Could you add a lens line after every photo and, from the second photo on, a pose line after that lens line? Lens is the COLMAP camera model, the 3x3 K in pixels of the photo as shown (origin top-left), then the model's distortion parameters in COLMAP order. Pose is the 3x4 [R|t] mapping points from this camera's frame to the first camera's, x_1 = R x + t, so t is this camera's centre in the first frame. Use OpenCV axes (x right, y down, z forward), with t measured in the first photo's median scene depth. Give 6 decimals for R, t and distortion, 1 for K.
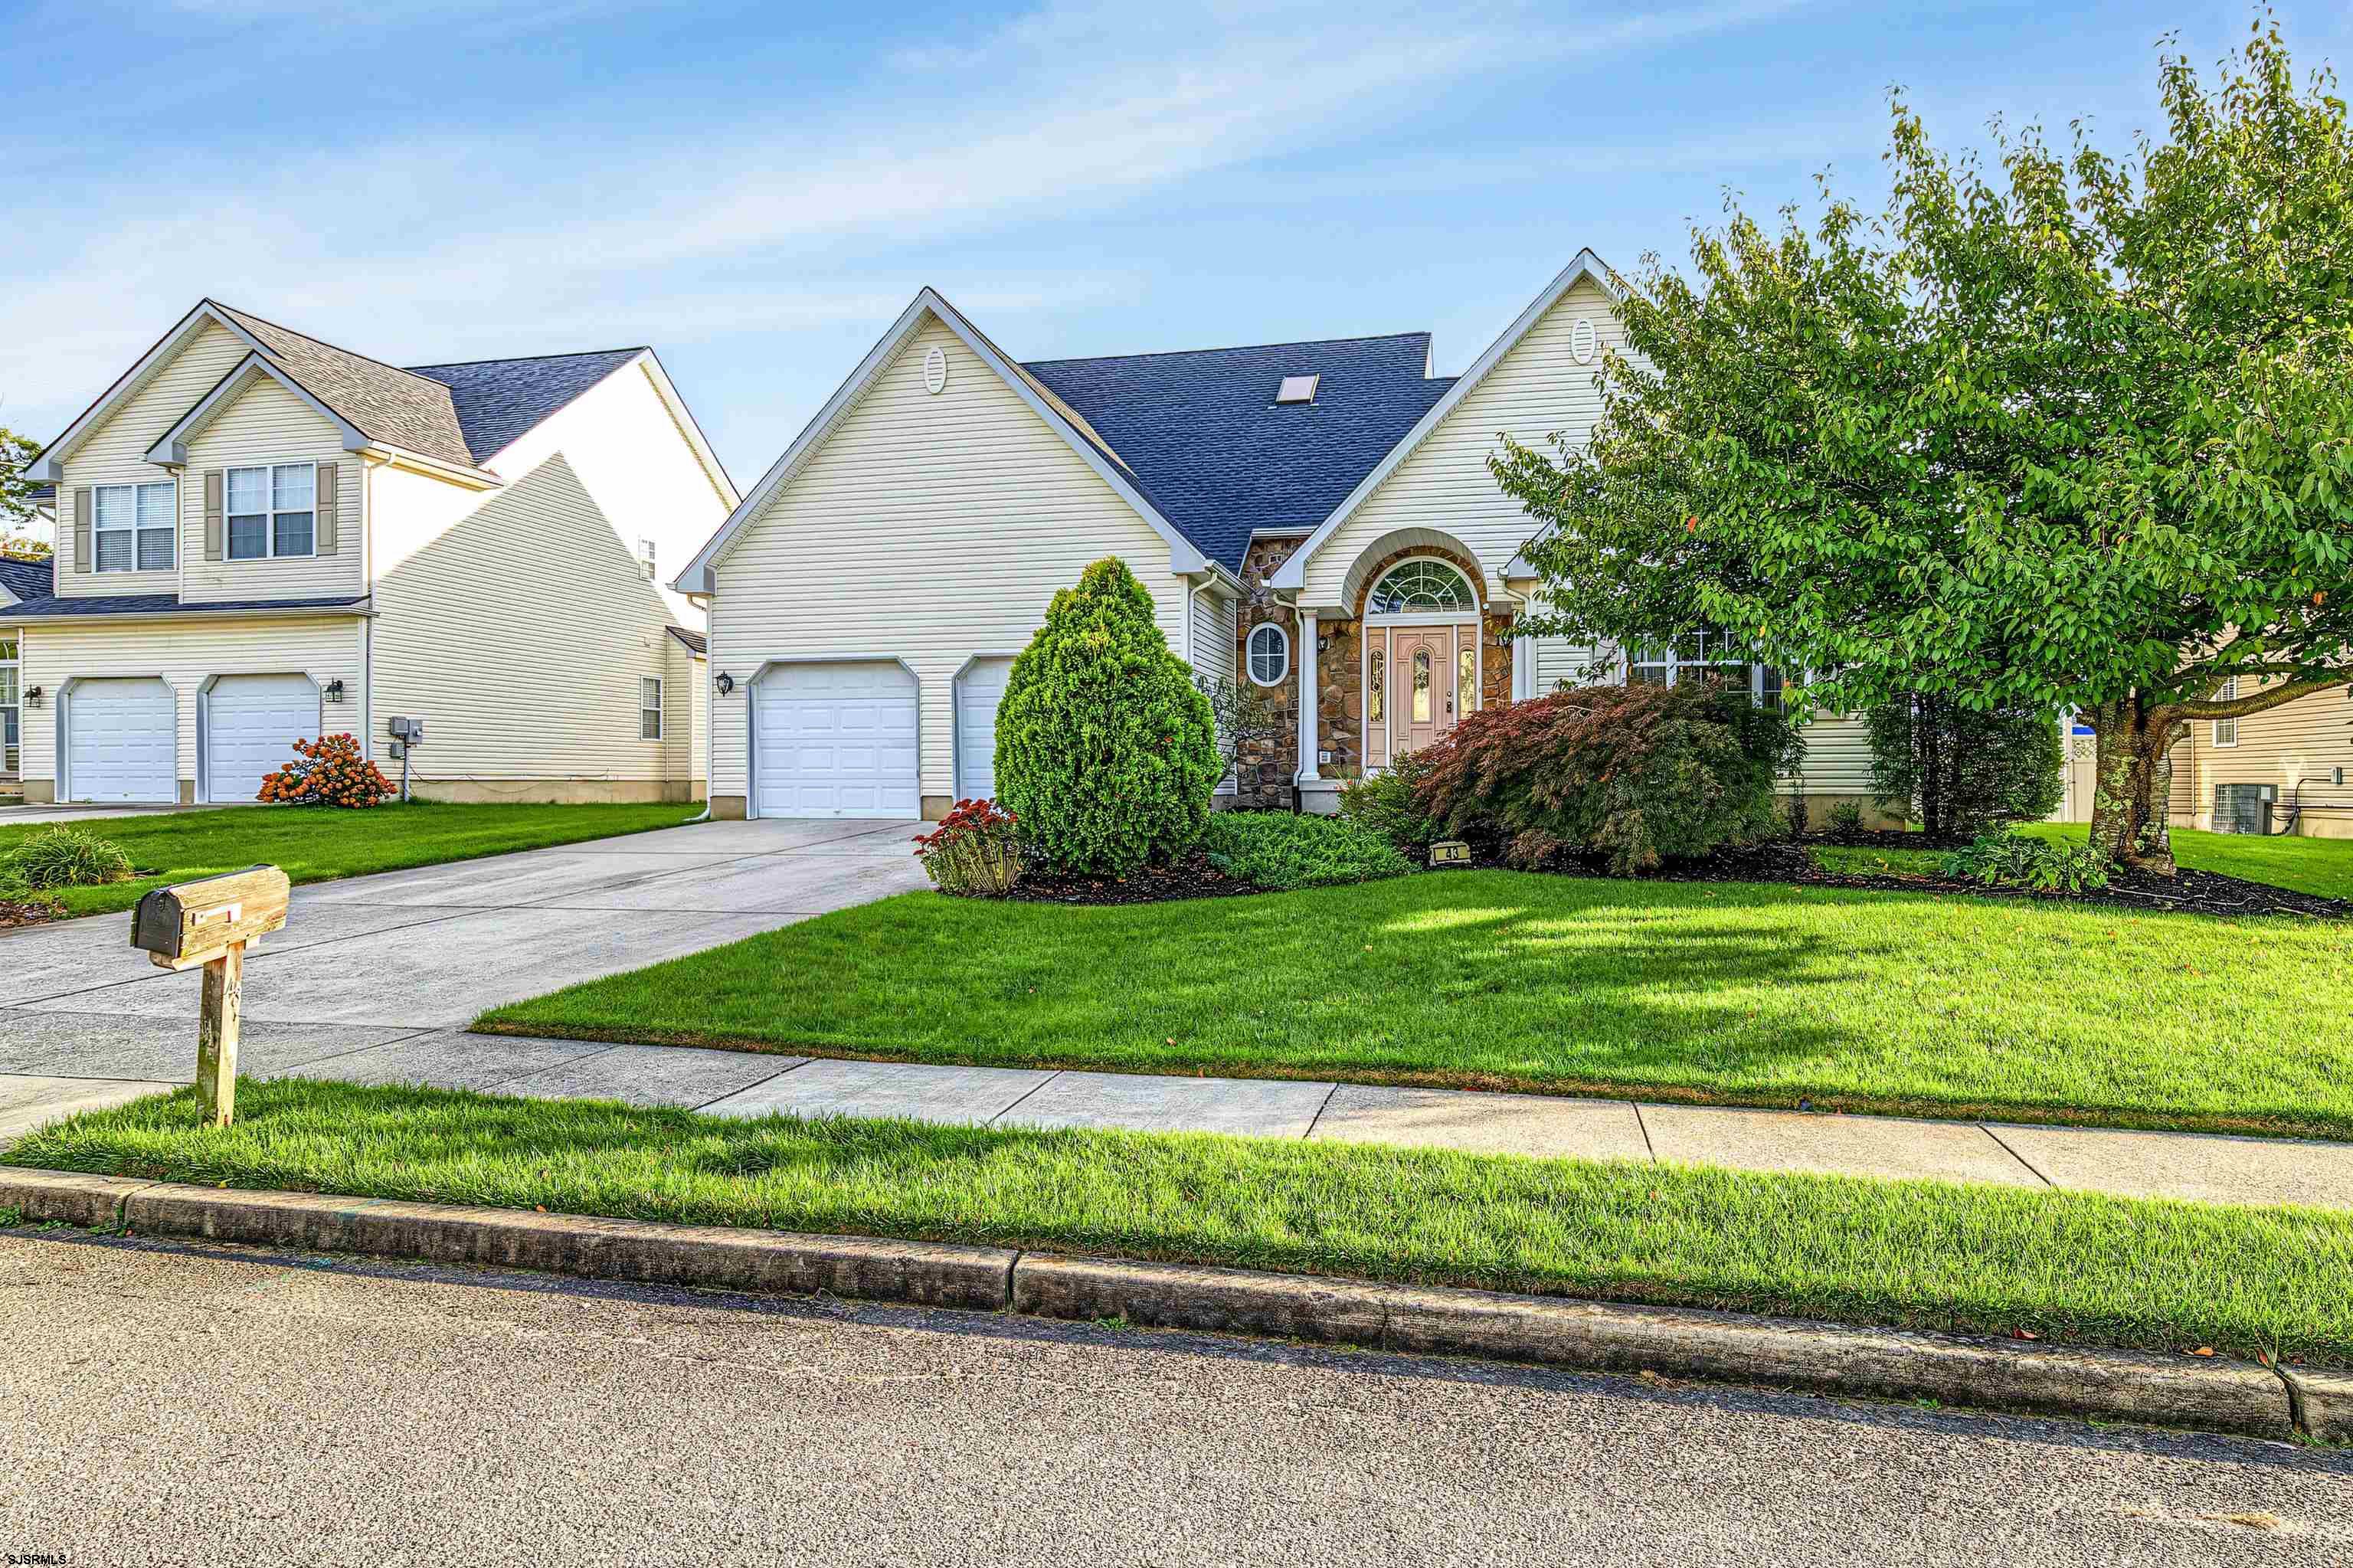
lens RADIAL K [[1358.0, 0, 1174.7], [0, 1358.0, 780.2], [0, 0, 1]] dist [0.009149, -0.000008]
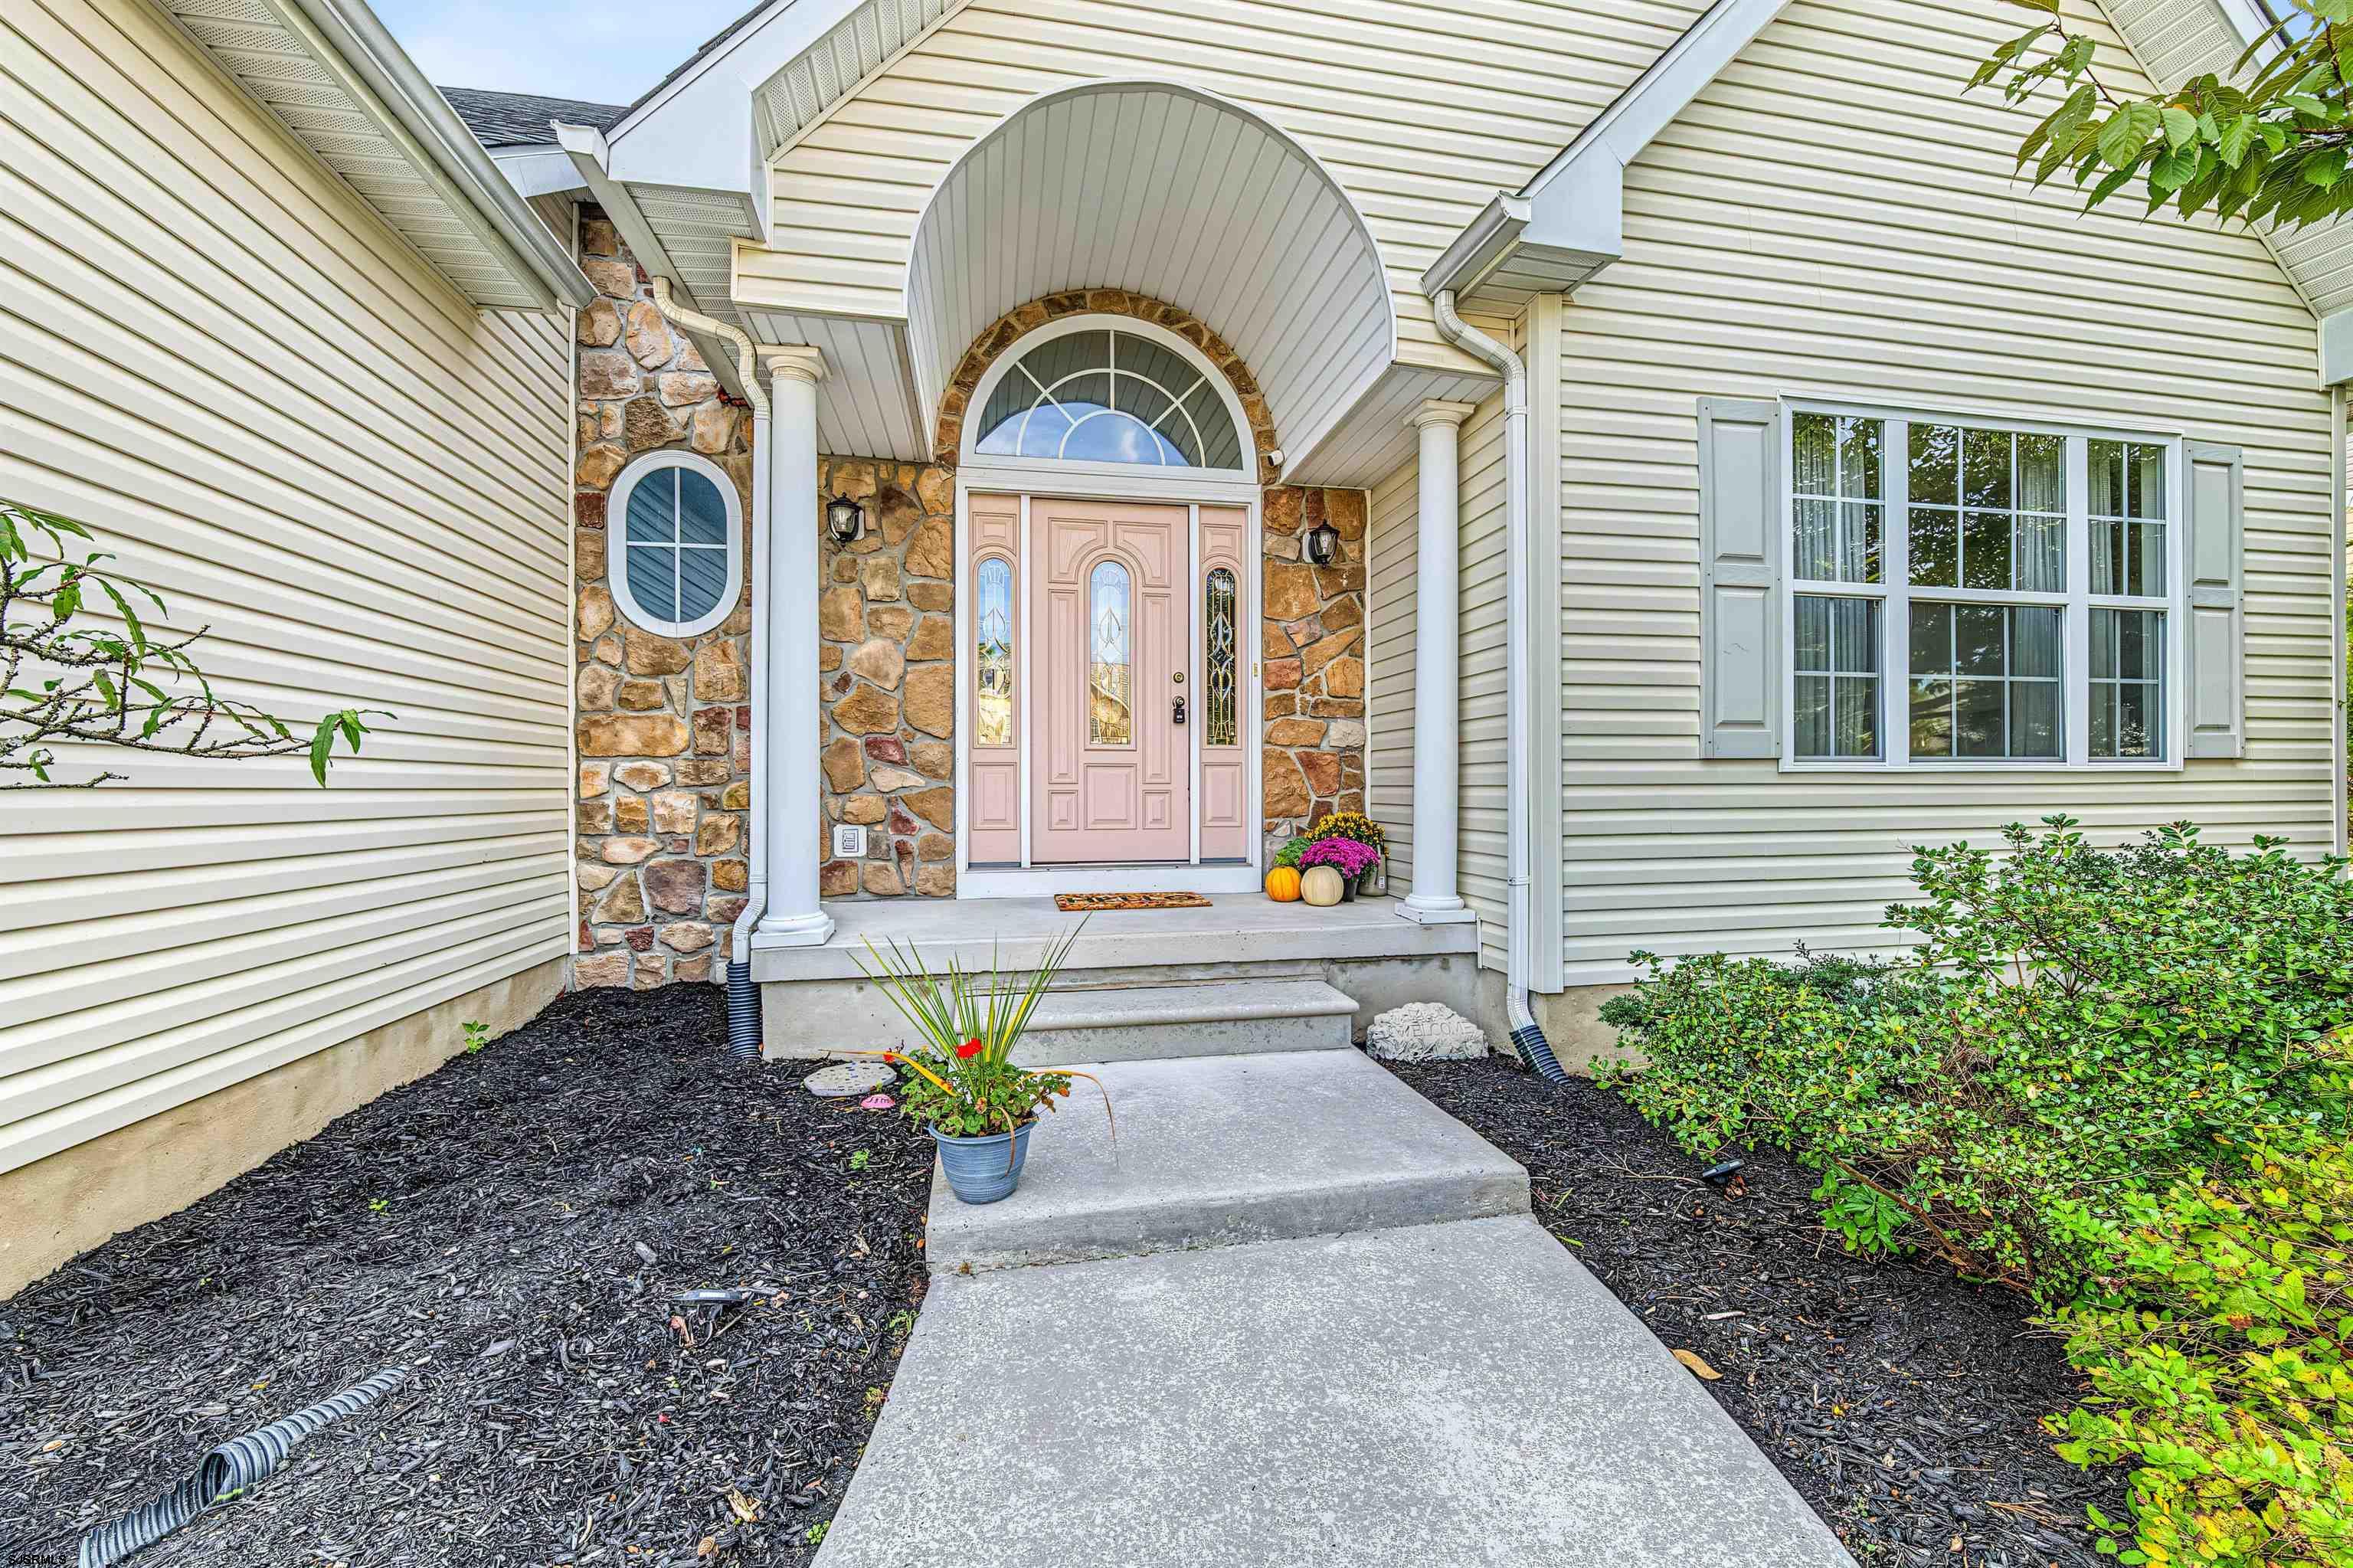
lens RADIAL K [[926.5, 0, 1162.6], [0, 926.5, 783.9], [0, 0, 1]] dist [-0.006692, -0.000756]
pose [[0.911549, 0.001012, 0.411190, 0.086107], [0.000625, 0.999992, -0.003847, -0.031121], [-0.411191, 0.003764, 0.911542, 0.749933]]
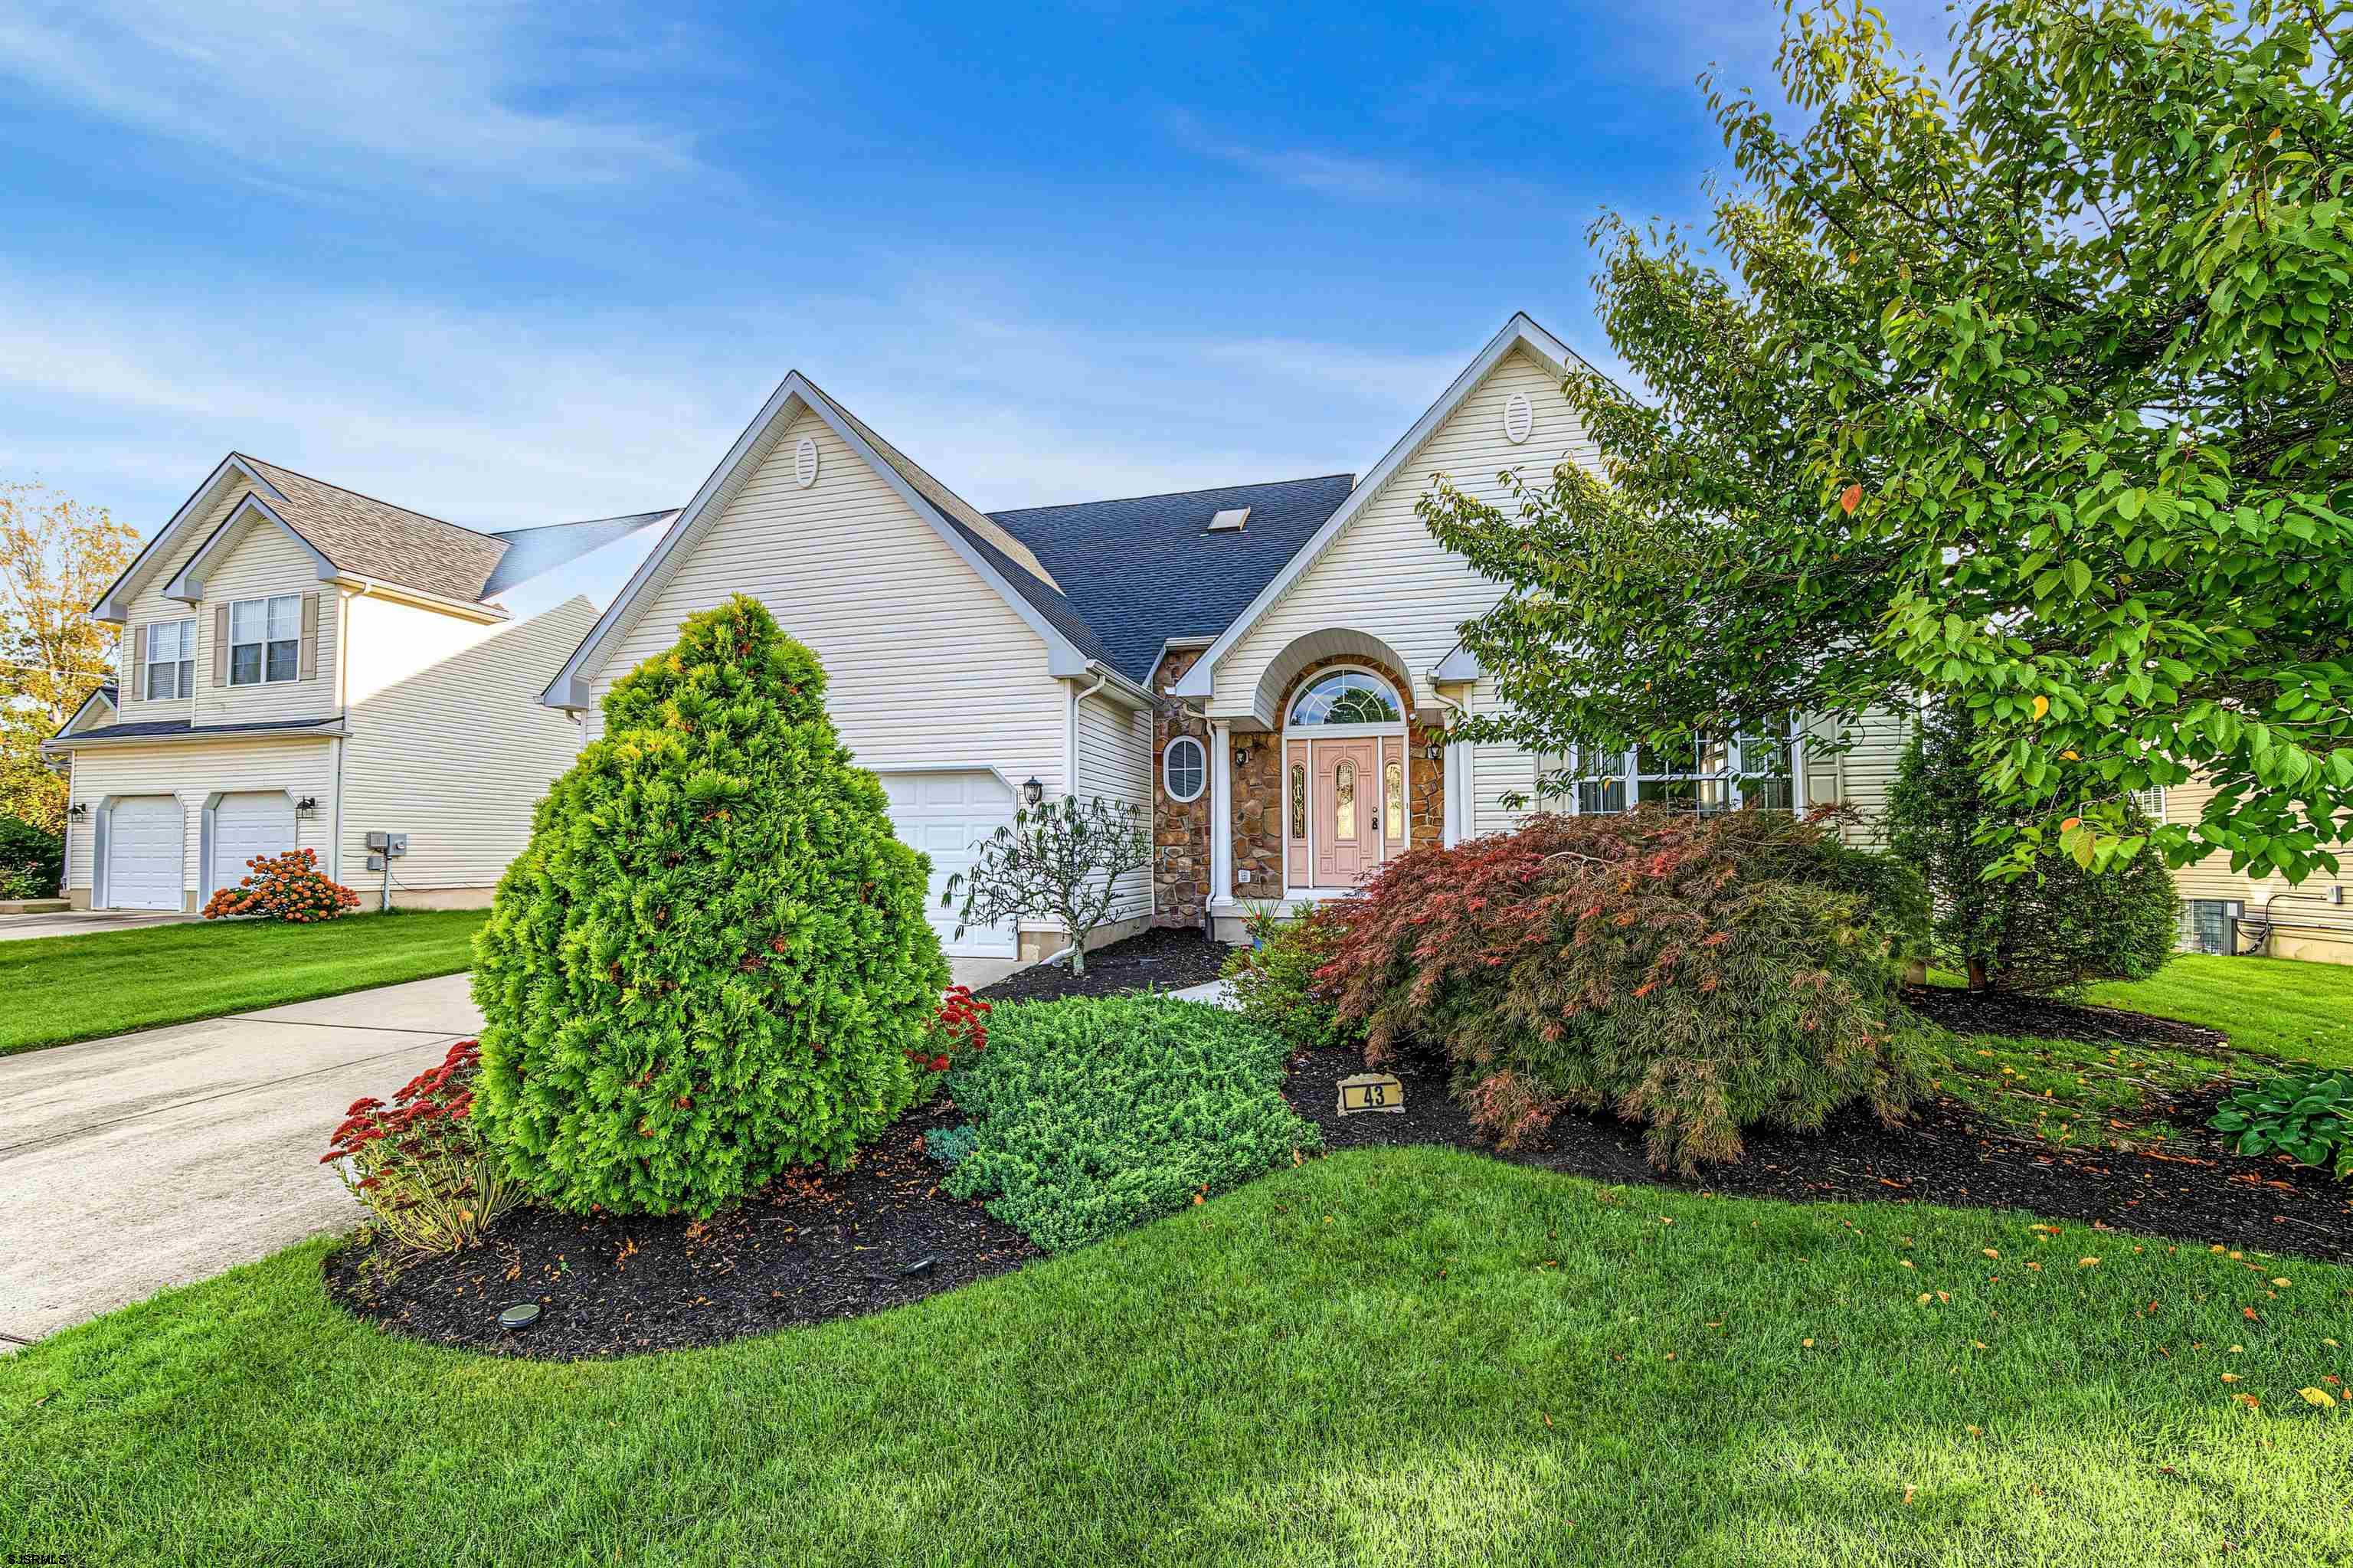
lens RADIAL K [[926.5, 0, 1168.3], [0, 926.5, 814.1], [0, 0, 1]] dist [-0.006692, -0.000756]
pose [[0.999620, -0.003467, -0.027333, 0.076004], [0.002317, 0.999114, -0.042013, -0.033412], [0.027455, 0.041934, 0.998743, 0.351522]]
